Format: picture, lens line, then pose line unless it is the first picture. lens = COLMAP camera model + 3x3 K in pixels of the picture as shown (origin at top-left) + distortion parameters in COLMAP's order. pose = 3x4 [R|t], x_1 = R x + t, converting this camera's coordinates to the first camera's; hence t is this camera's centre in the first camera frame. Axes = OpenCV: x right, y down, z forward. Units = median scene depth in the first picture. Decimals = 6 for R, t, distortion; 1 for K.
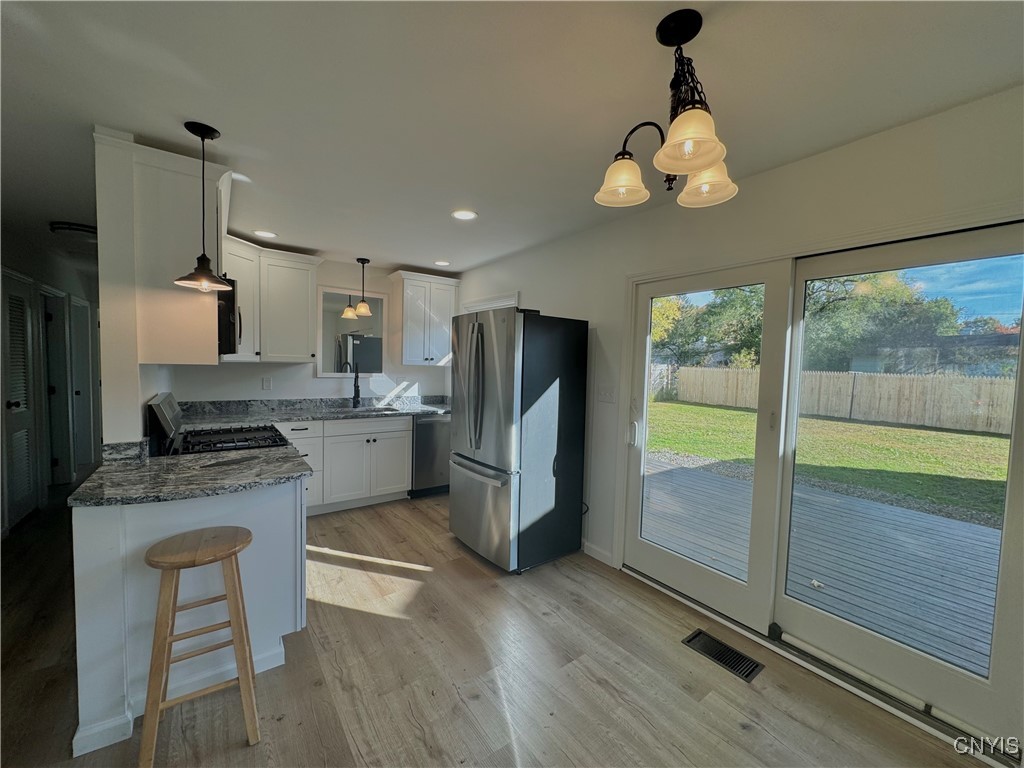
lens RADIAL K [[408.3, 0, 509.3], [0, 408.3, 385.6], [0, 0, 1]] dist [-0.004144, 0.000846]
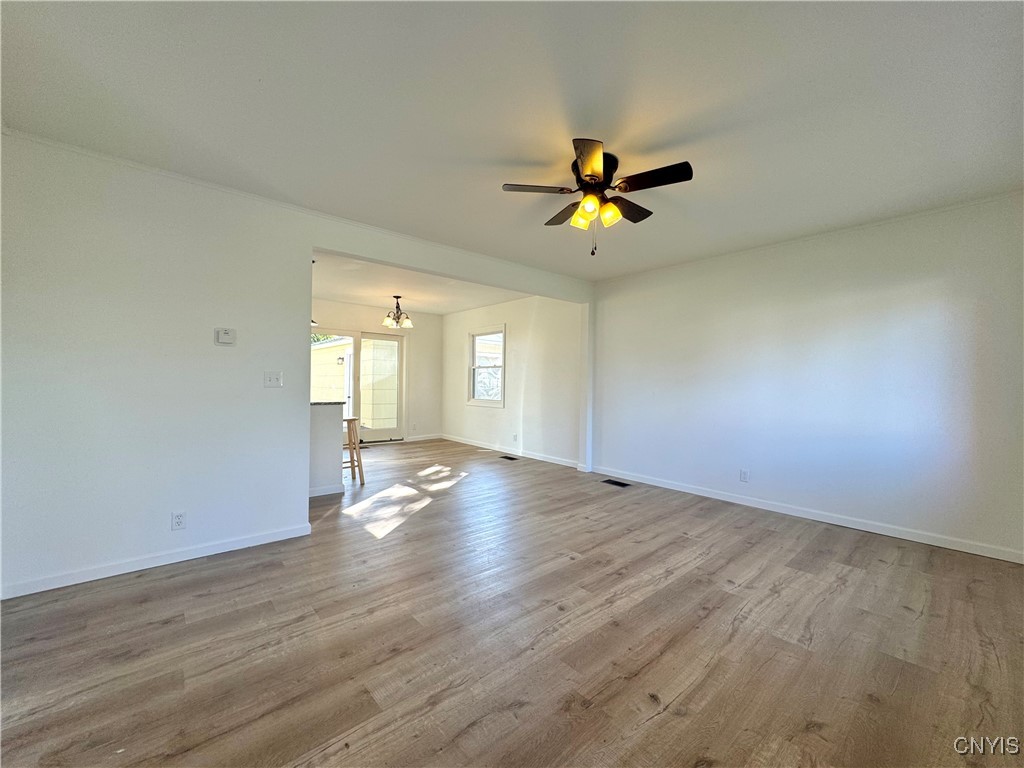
lens RADIAL K [[408.3, 0, 512.4], [0, 408.3, 387.8], [0, 0, 1]] dist [-0.004144, 0.000846]
pose [[-0.085112, -0.041622, 0.995502, -2.154786], [0.035823, 0.998353, 0.044804, 0.042646], [-0.995727, 0.039475, -0.083480, 0.008275]]
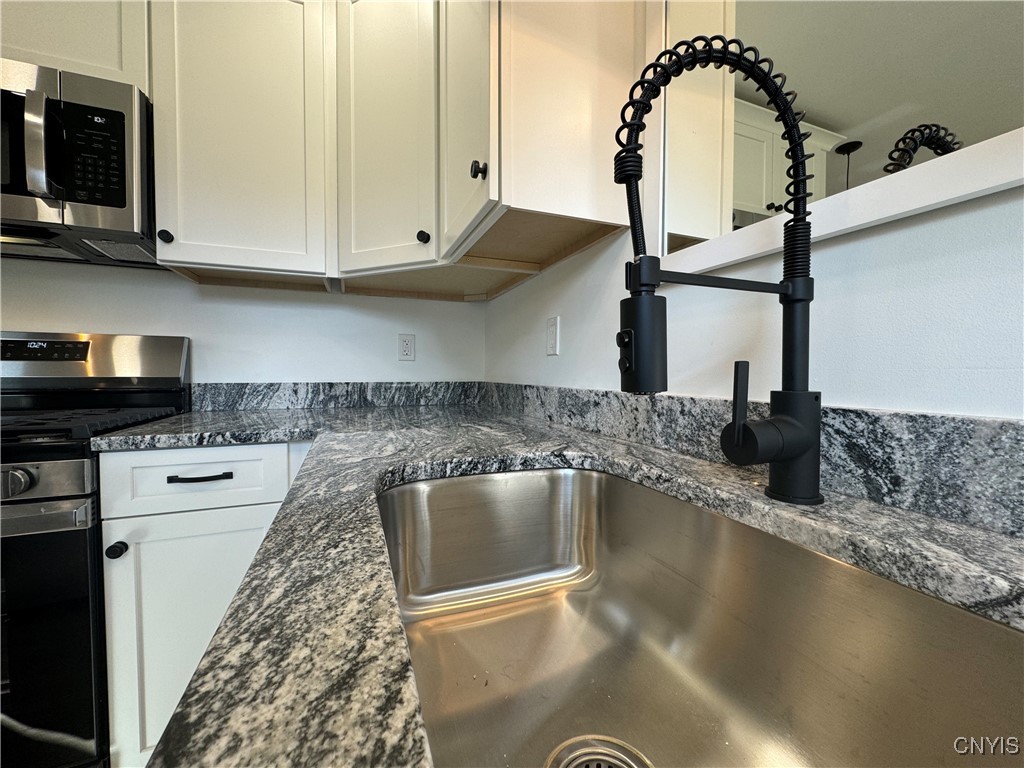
lens RADIAL K [[408.3, 0, 512.9], [0, 408.3, 384.3], [0, 0, 1]] dist [-0.004144, 0.000846]
pose [[-0.240429, -0.001829, -0.970665, -0.393148], [-0.065778, 0.997730, 0.014413, 0.043006], [0.968435, 0.067314, -0.240003, 1.483876]]
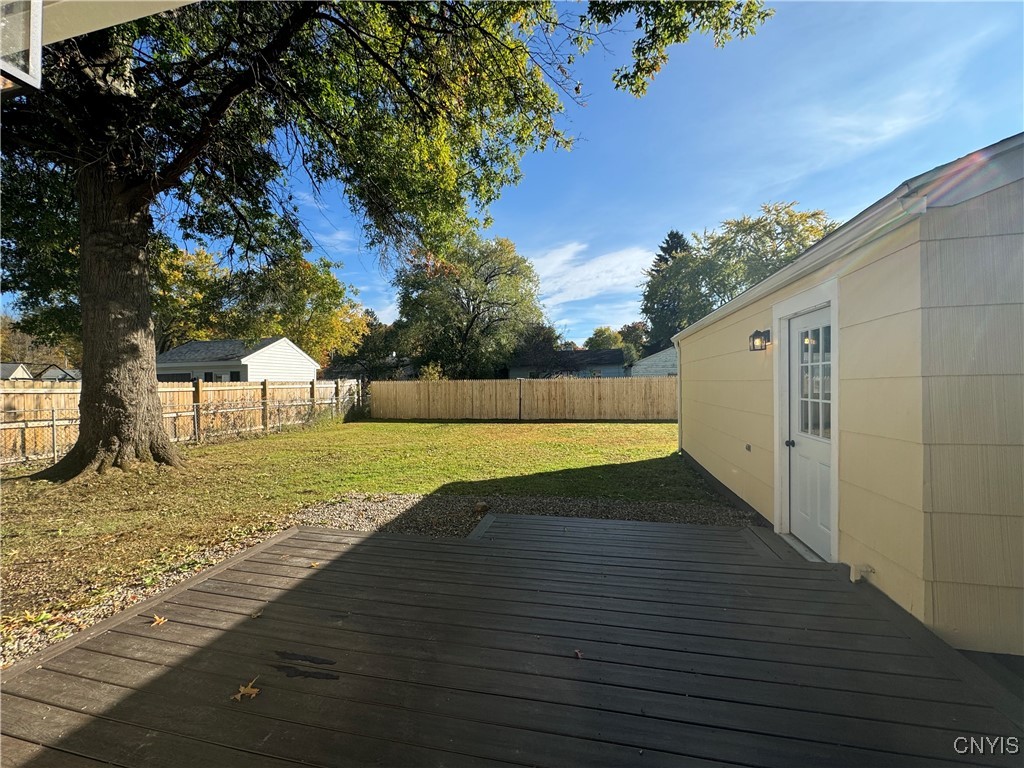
lens RADIAL K [[408.3, 0, 512.8], [0, 408.3, 384.1], [0, 0, 1]] dist [-0.004144, 0.000846]
pose [[0.747935, -0.044631, 0.662270, 0.415888], [0.075982, 0.996935, -0.018627, 0.013043], [-0.659409, 0.064252, 0.749034, 0.881968]]
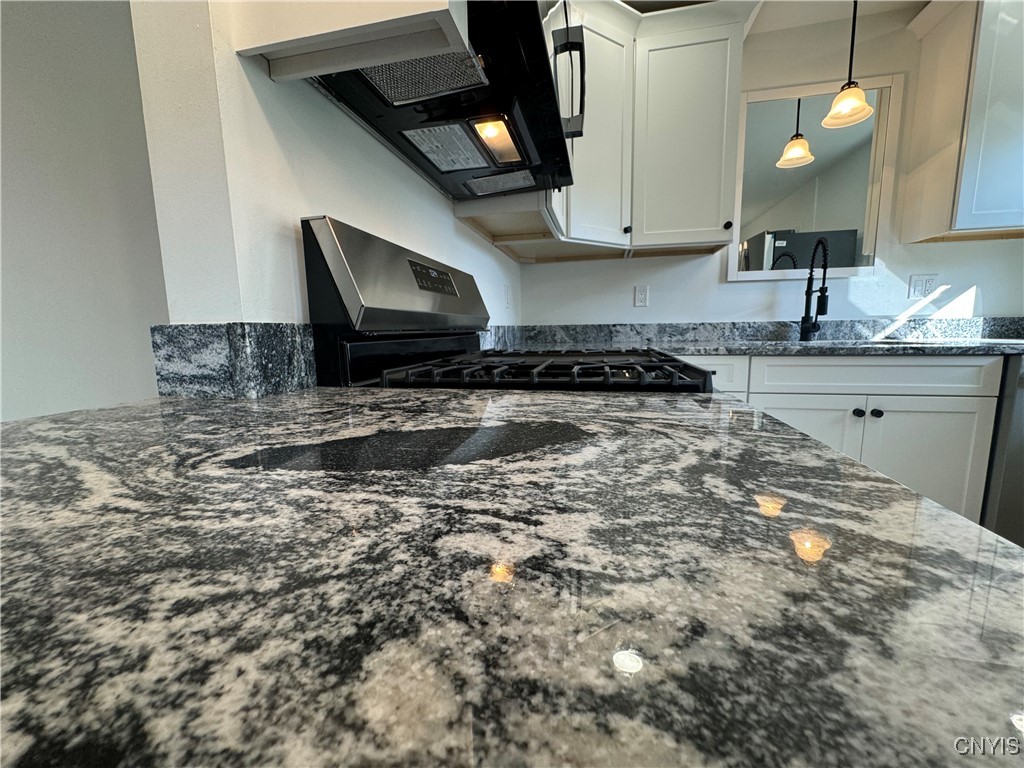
lens RADIAL K [[408.3, 0, 514.2], [0, 408.3, 382.8], [0, 0, 1]] dist [-0.004144, 0.000846]
pose [[0.668550, 0.059312, -0.741298, -0.387359], [-0.005056, 0.997154, 0.075224, 0.108098], [0.743650, -0.046543, 0.666948, 0.660446]]
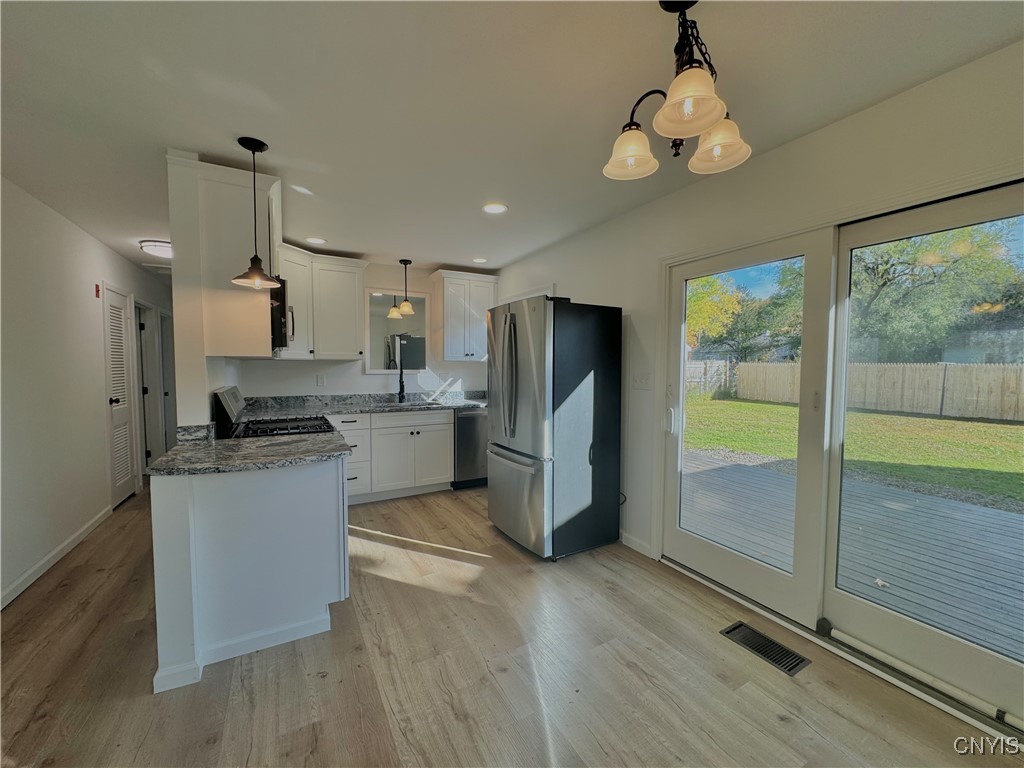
lens RADIAL K [[408.3, 0, 509.5], [0, 408.3, 385.9], [0, 0, 1]] dist [-0.004144, 0.000846]
pose [[0.992290, -0.017092, -0.122755, 0.045633], [0.016567, 0.999849, -0.005297, 0.034277], [0.122826, 0.003223, 0.992423, -0.013382]]
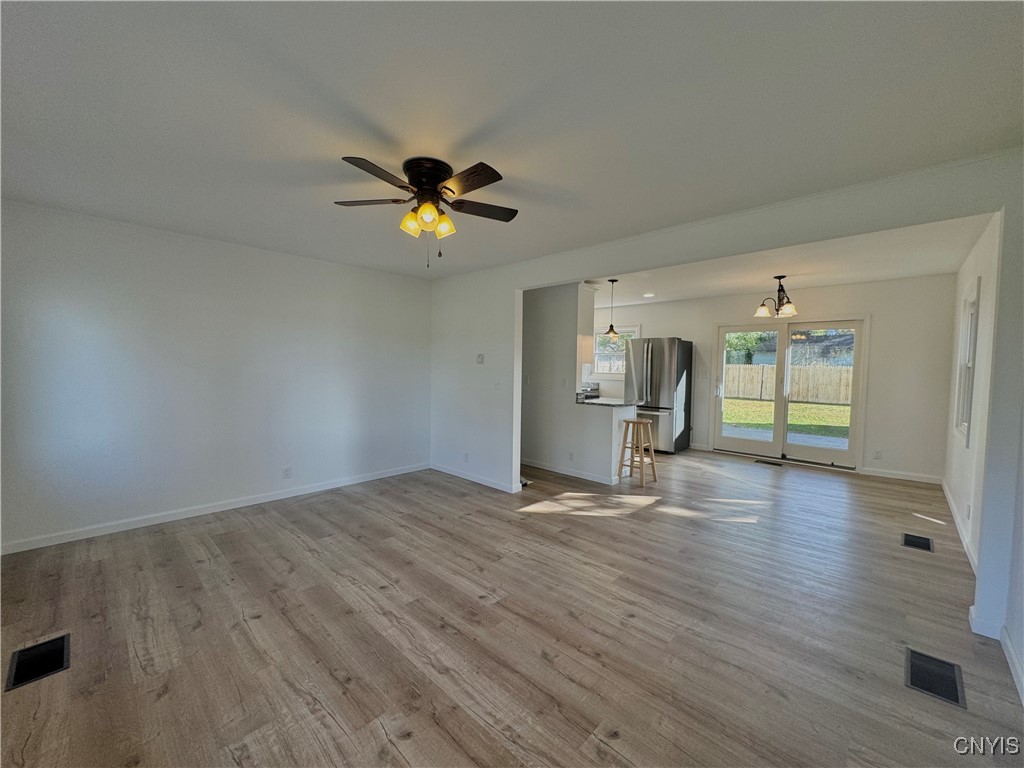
lens RADIAL K [[408.3, 0, 509.1], [0, 408.3, 386.8], [0, 0, 1]] dist [-0.004144, 0.000846]
pose [[0.984225, -0.025983, 0.175003, -1.282211], [0.024722, 0.999650, 0.009386, 0.042713], [-0.175185, -0.004912, 0.984523, -1.085452]]
